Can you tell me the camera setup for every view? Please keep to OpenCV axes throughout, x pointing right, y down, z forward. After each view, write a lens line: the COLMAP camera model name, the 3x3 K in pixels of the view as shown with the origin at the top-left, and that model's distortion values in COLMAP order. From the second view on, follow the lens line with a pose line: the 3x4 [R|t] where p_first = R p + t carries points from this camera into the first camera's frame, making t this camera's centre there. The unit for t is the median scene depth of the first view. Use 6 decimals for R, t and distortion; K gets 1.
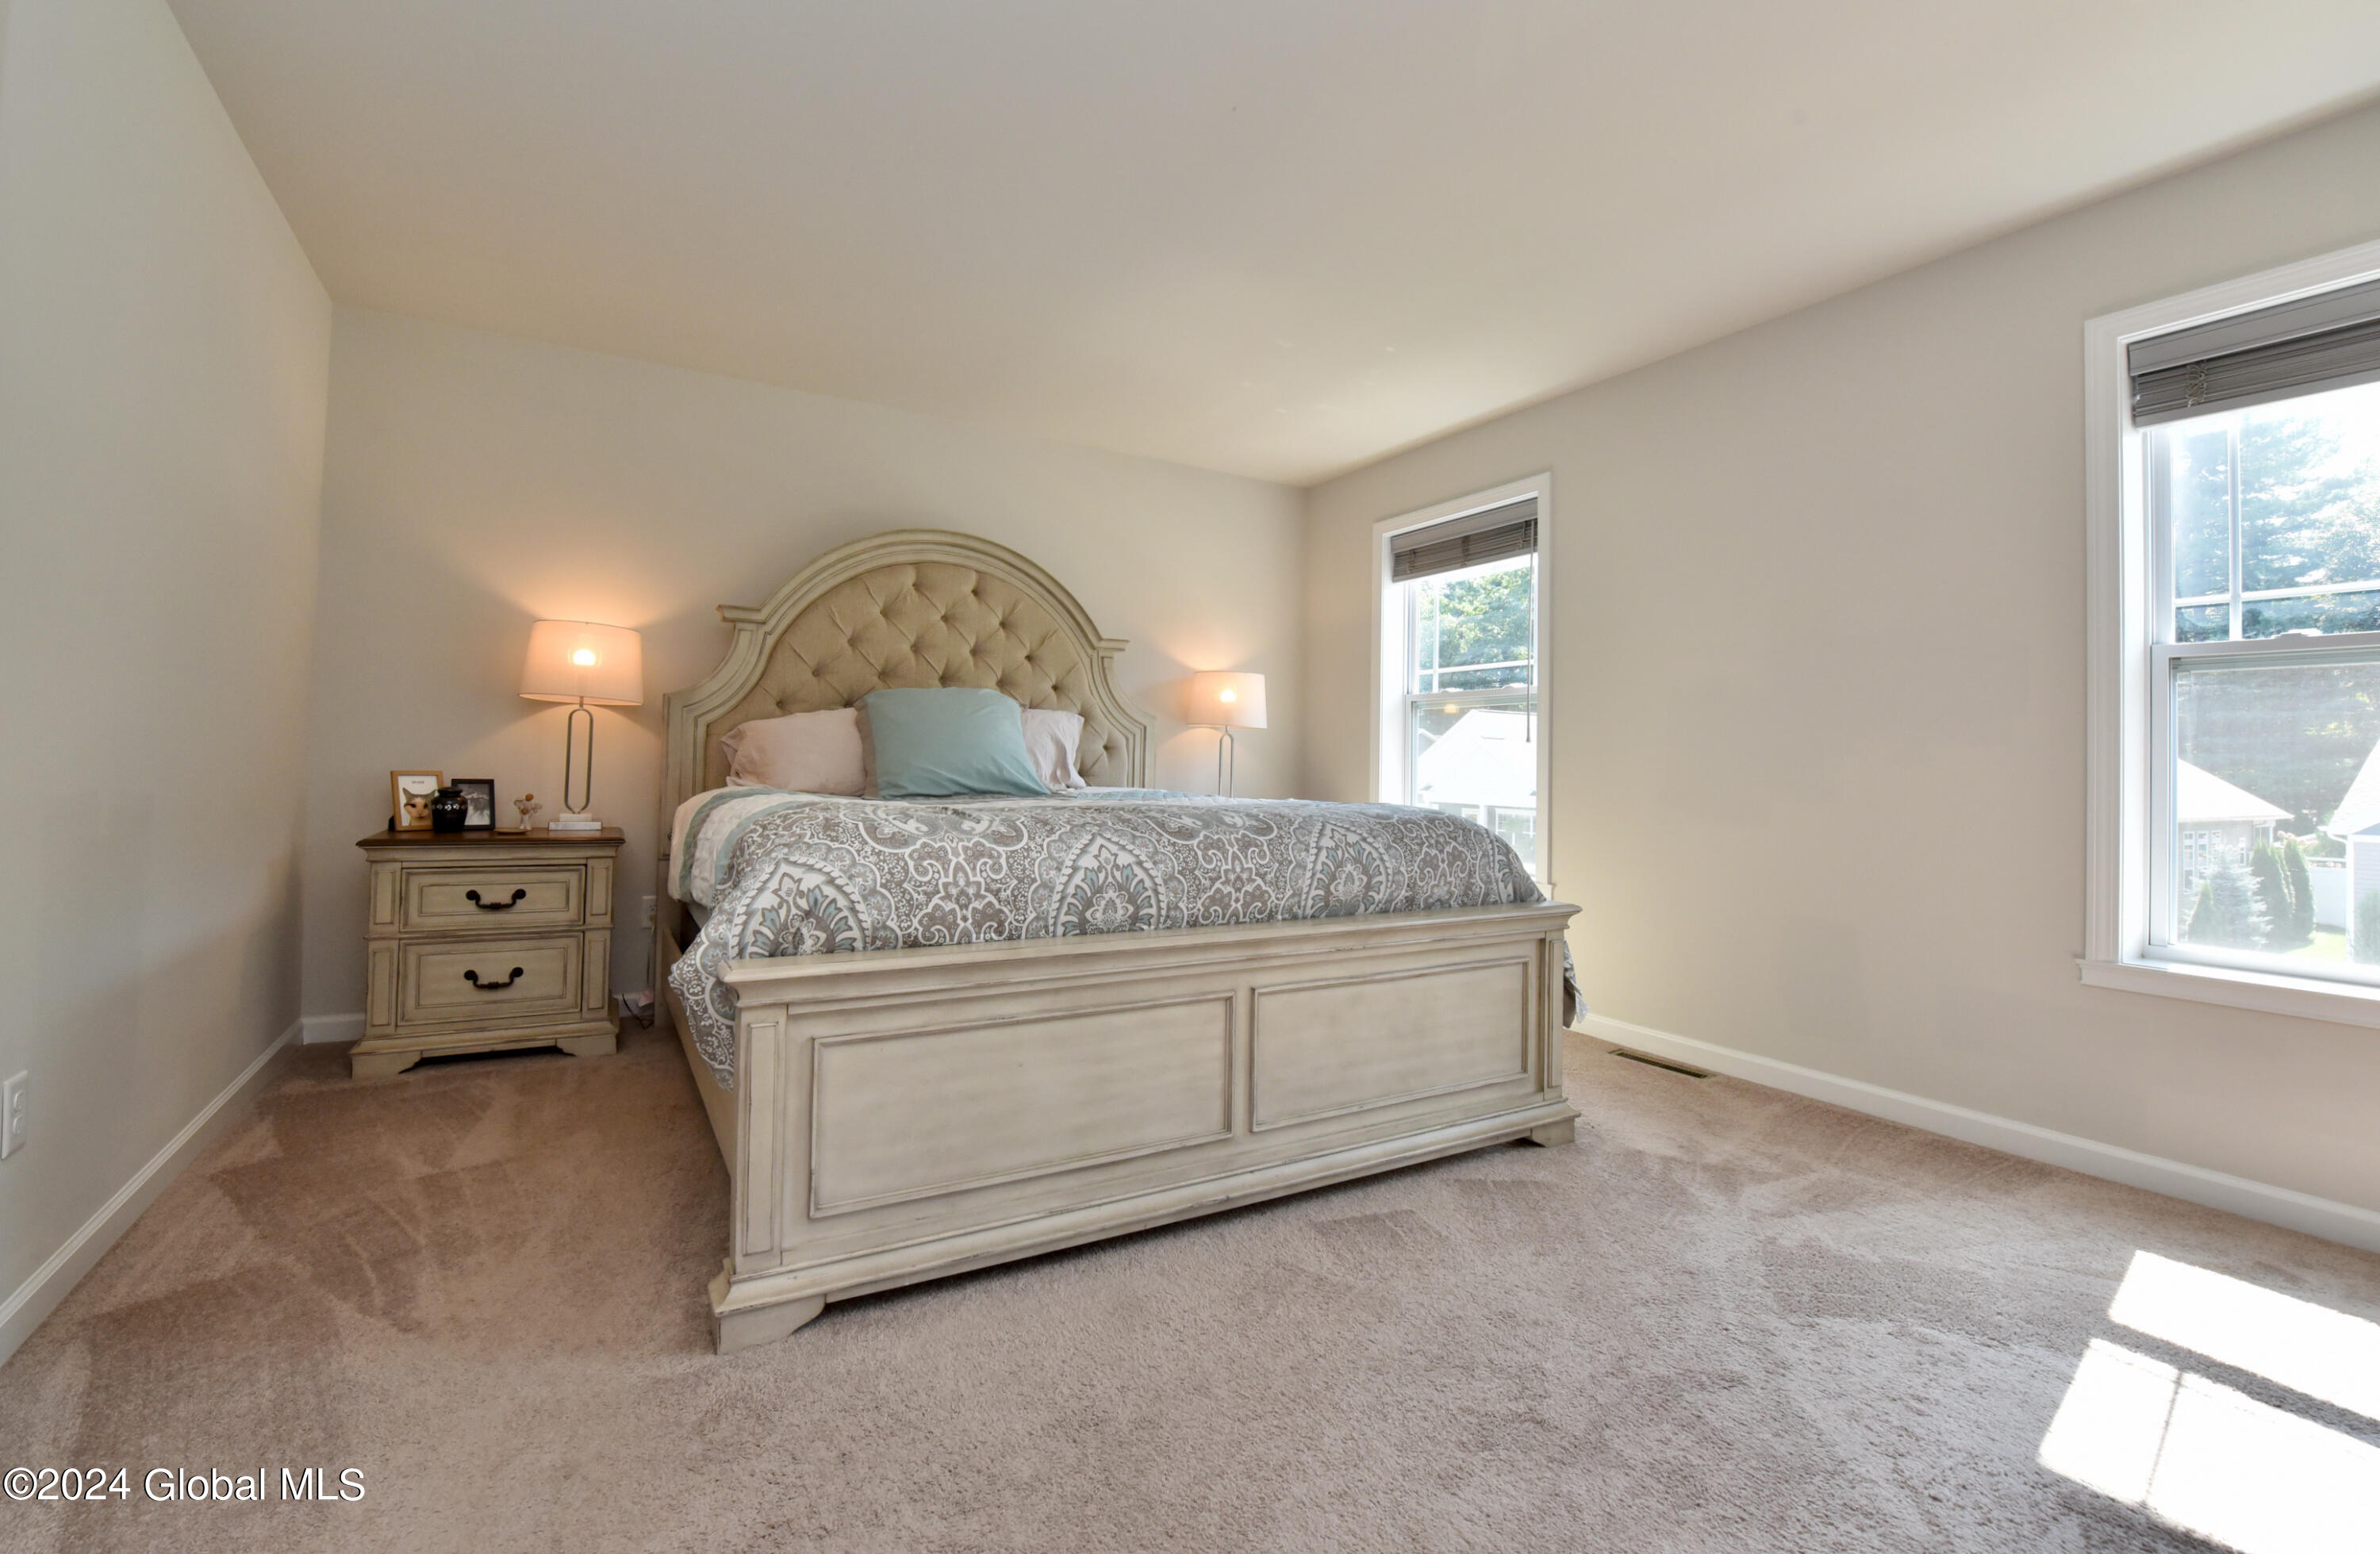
lens RADIAL K [[996.5, 0, 1183.1], [0, 996.5, 734.6], [0, 0, 1]] dist [-0.021462, -0.000062]
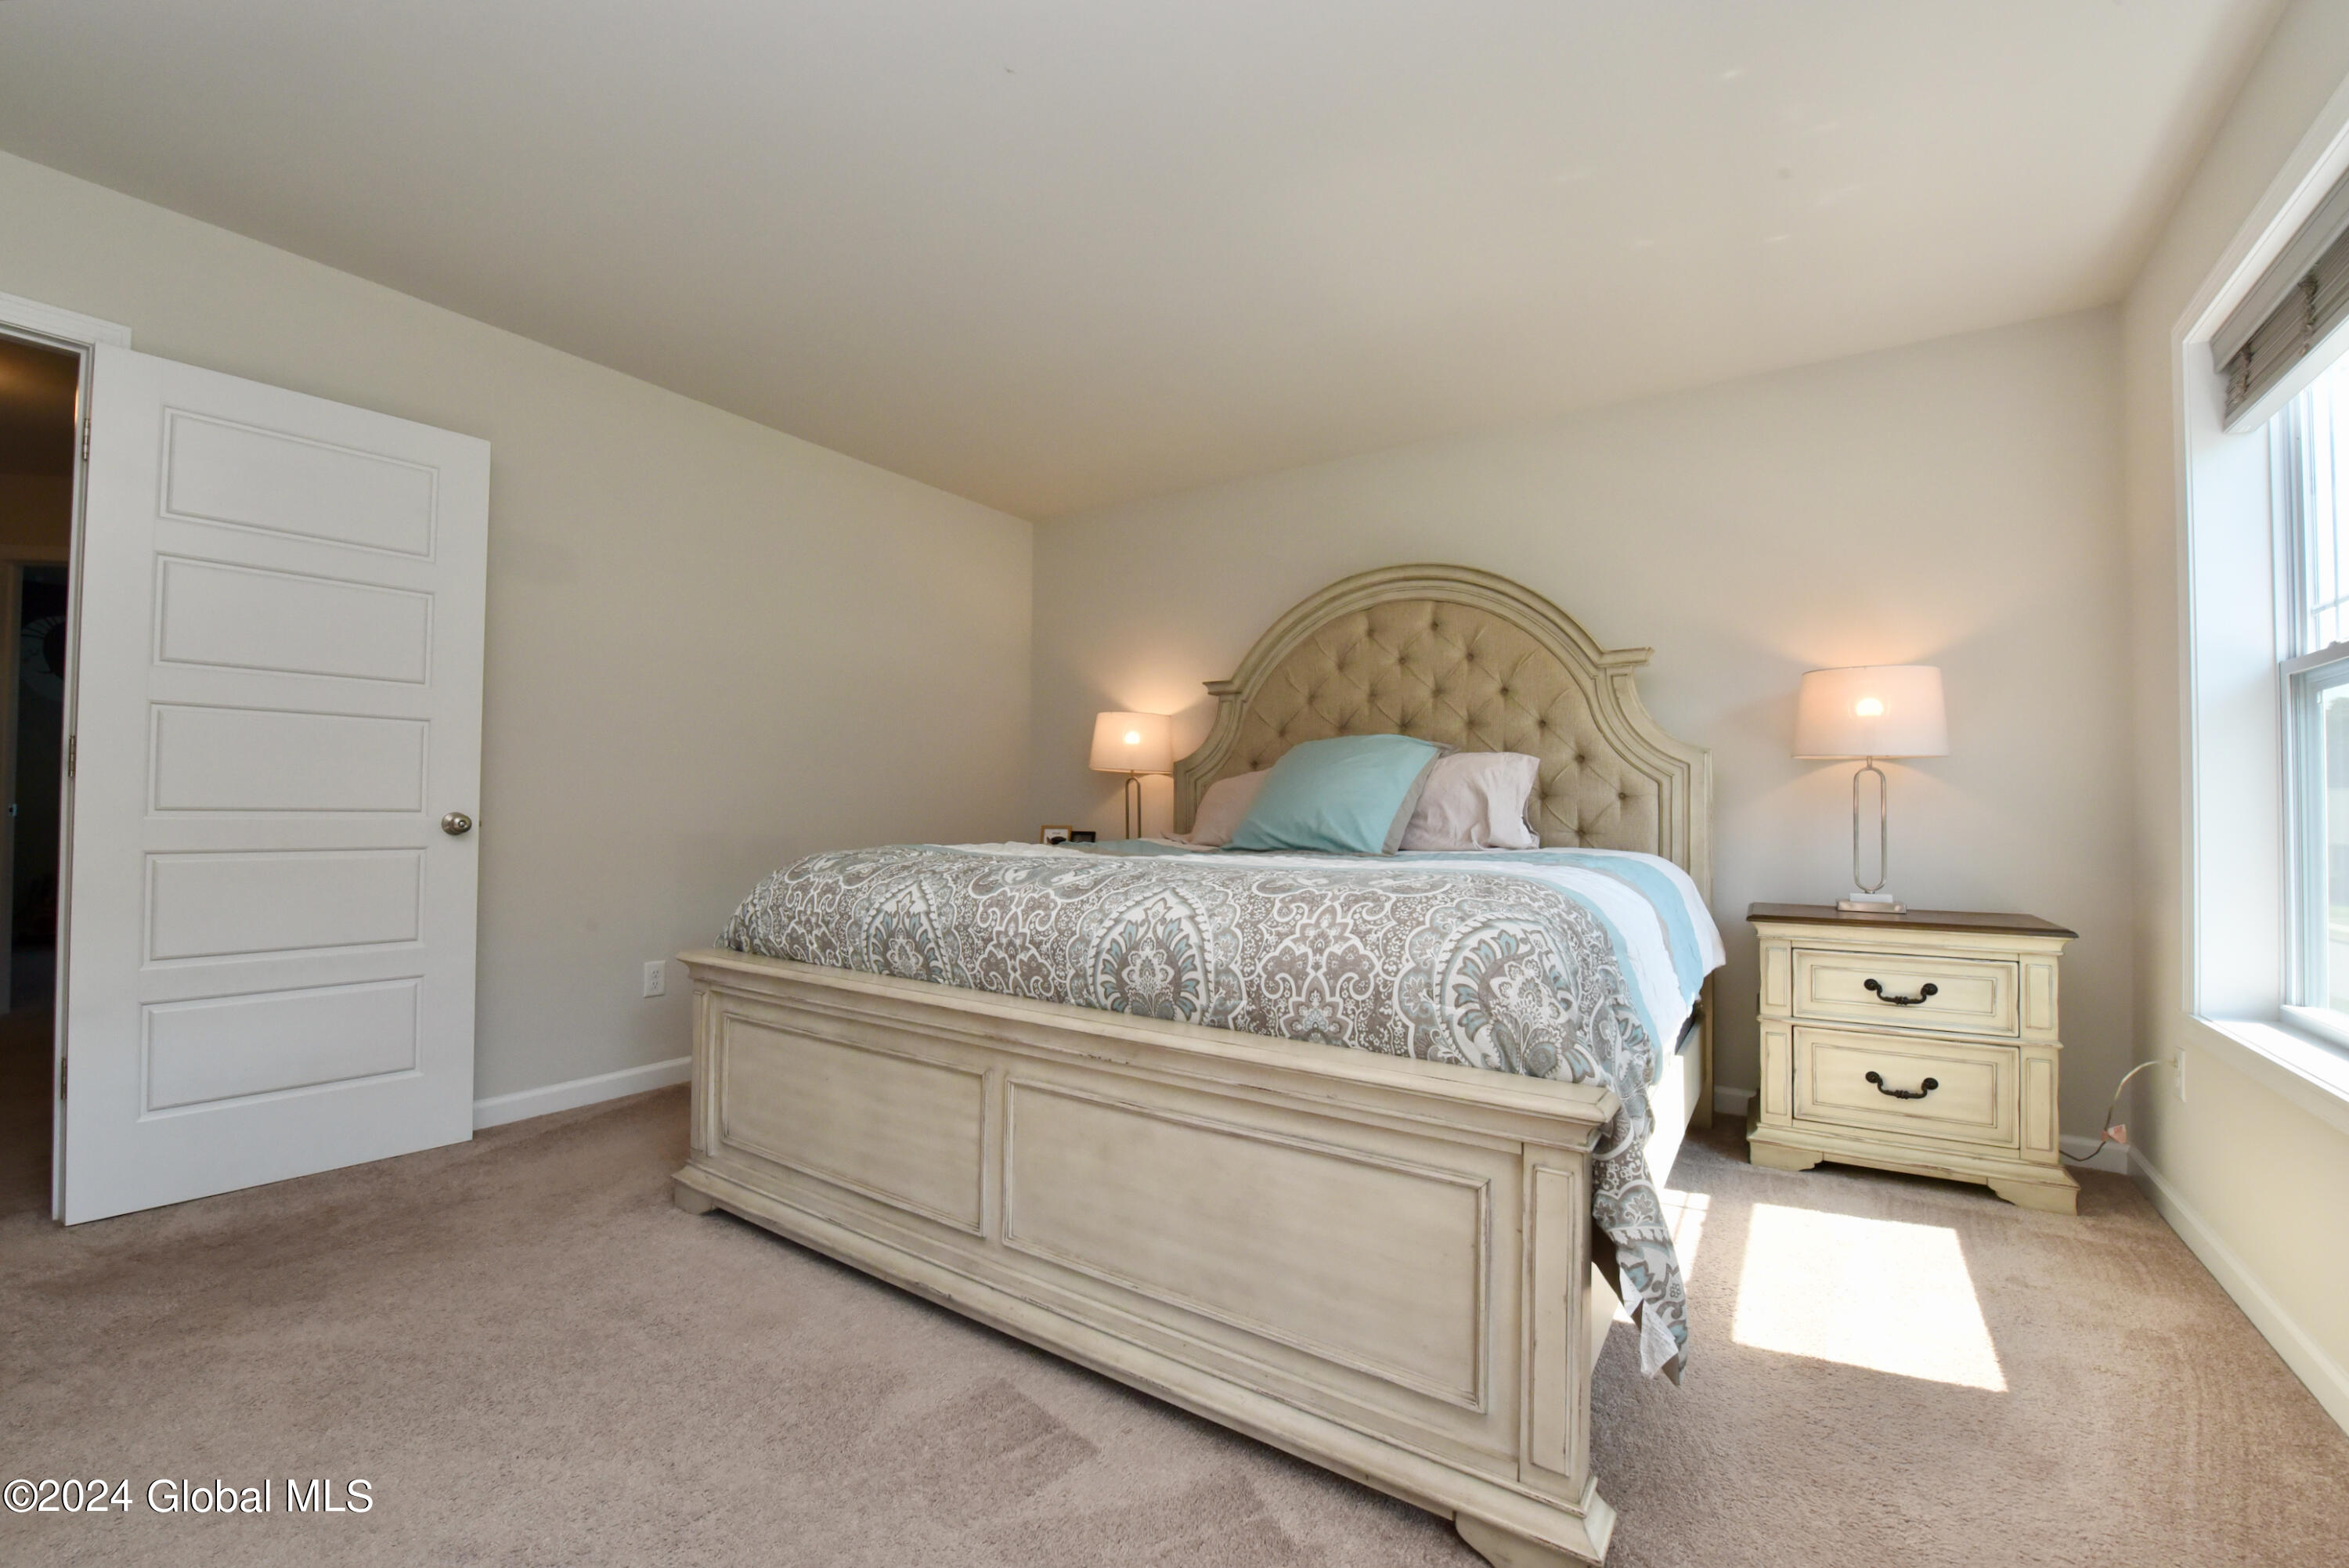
lens RADIAL K [[954.7, 0, 1166.1], [0, 954.7, 789.7], [0, 0, 1]] dist [-0.015282, -0.000596]
pose [[0.439039, -0.032483, -0.897881, 0.791367], [0.027088, 0.999371, -0.022909, 0.031504], [0.898060, -0.014264, 0.439642, 0.700531]]
